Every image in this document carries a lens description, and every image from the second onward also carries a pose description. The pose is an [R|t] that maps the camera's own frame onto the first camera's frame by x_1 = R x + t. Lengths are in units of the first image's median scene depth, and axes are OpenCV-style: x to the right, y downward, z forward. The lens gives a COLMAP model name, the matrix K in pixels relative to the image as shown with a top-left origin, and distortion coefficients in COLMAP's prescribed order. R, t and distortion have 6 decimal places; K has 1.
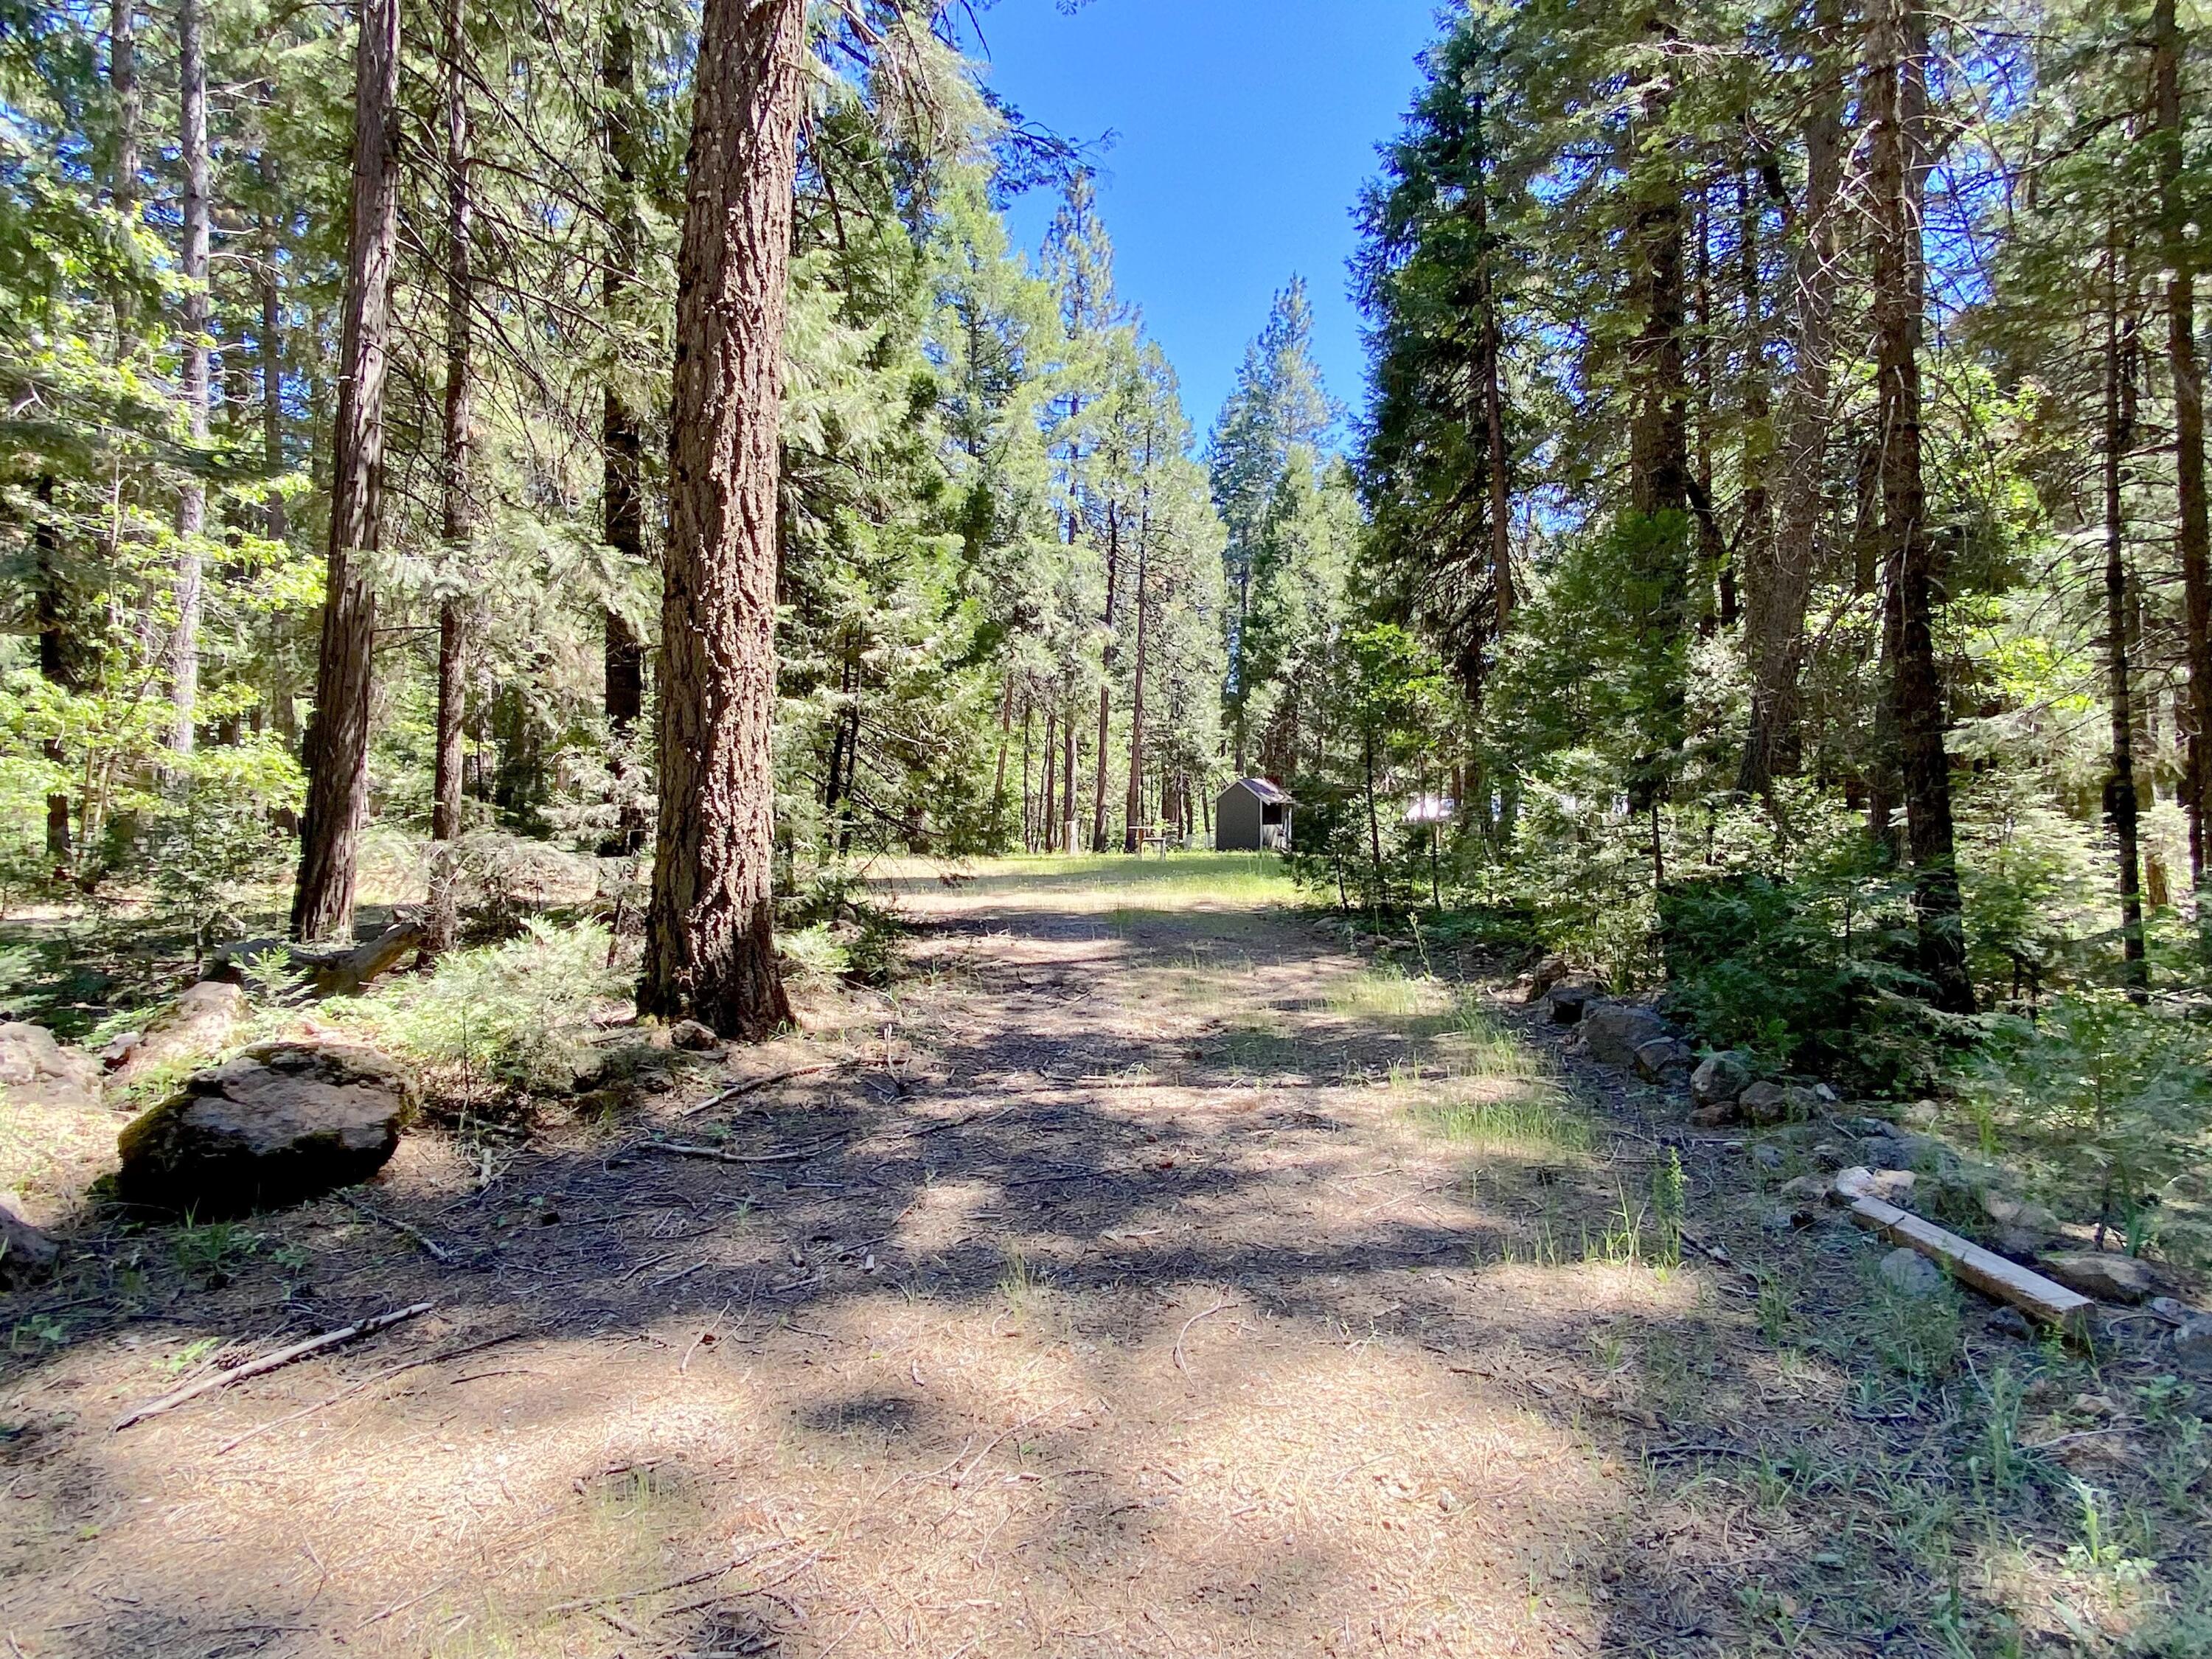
lens RADIAL K [[1242.4, 0, 1116.0], [0, 1242.4, 836.4], [0, 0, 1]] dist [0.045835, -0.051678]
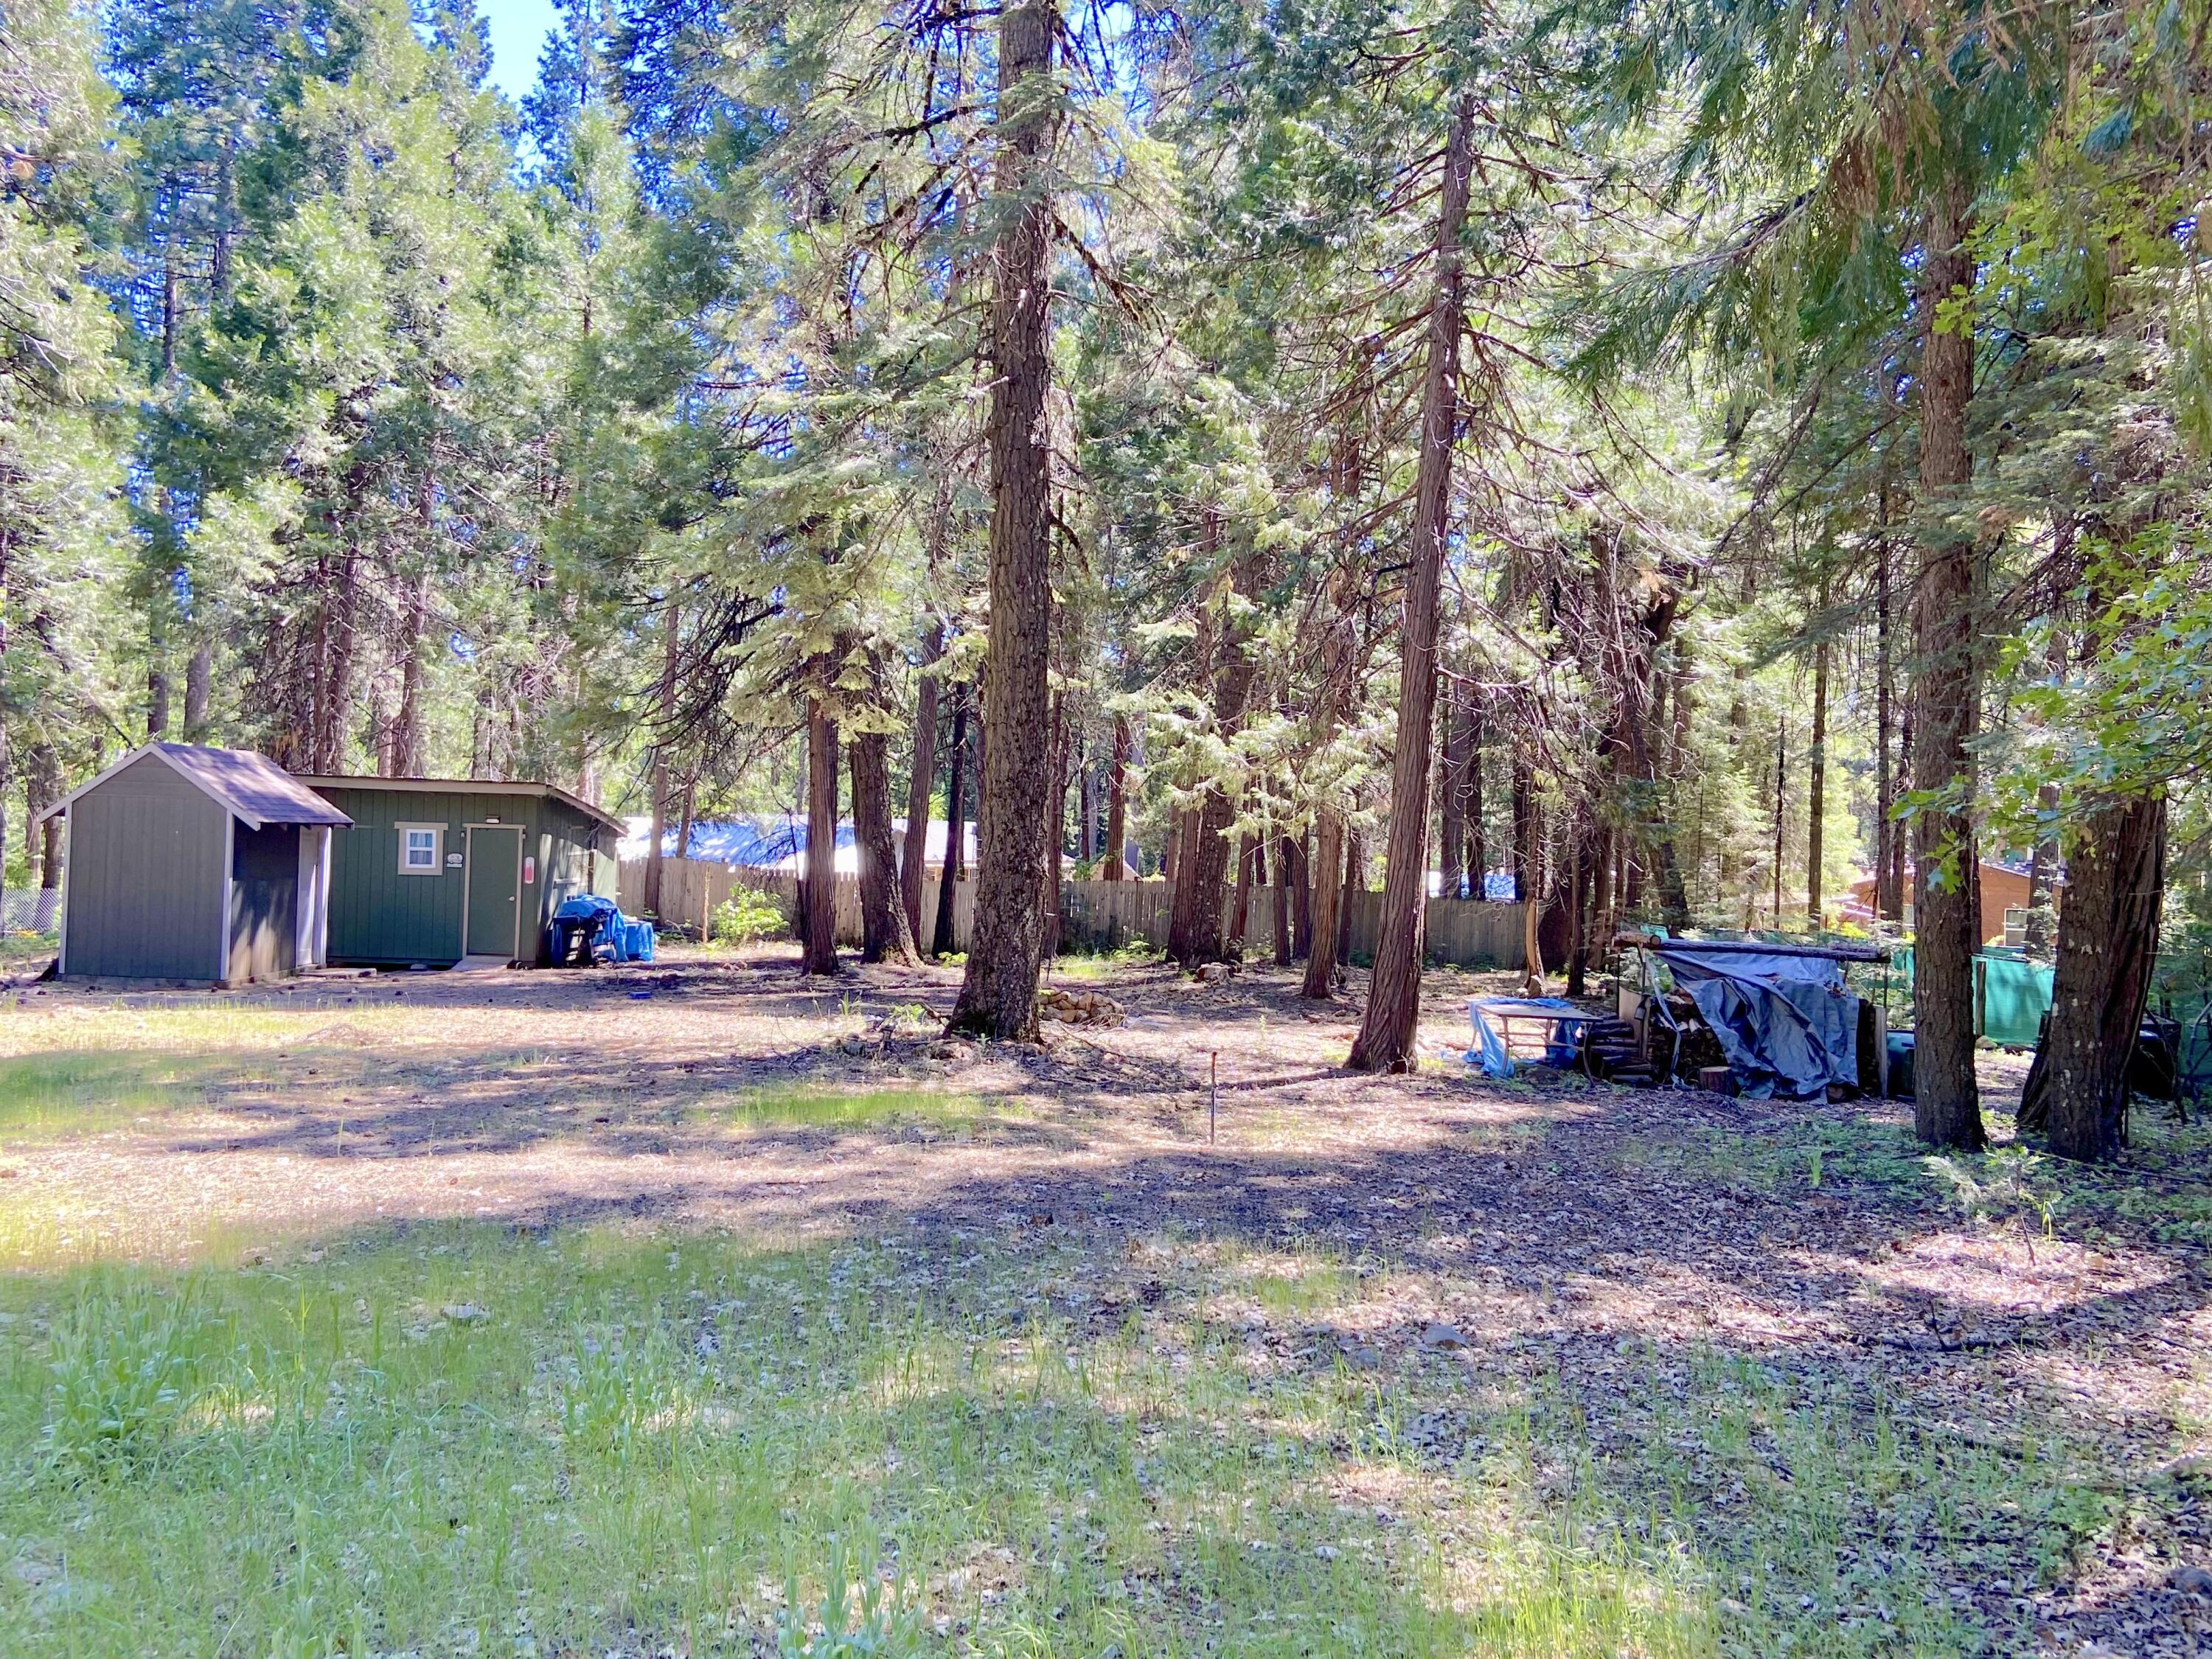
lens RADIAL K [[1793.4, 0, 1111.6], [0, 1793.4, 827.5], [0, 0, 1]] dist [0.117500, -0.160600]
pose [[0.847127, 0.036343, 0.530146, 0.058537], [-0.025992, 0.999298, -0.026972, -0.018177], [-0.530754, 0.009069, 0.847477, 0.466933]]
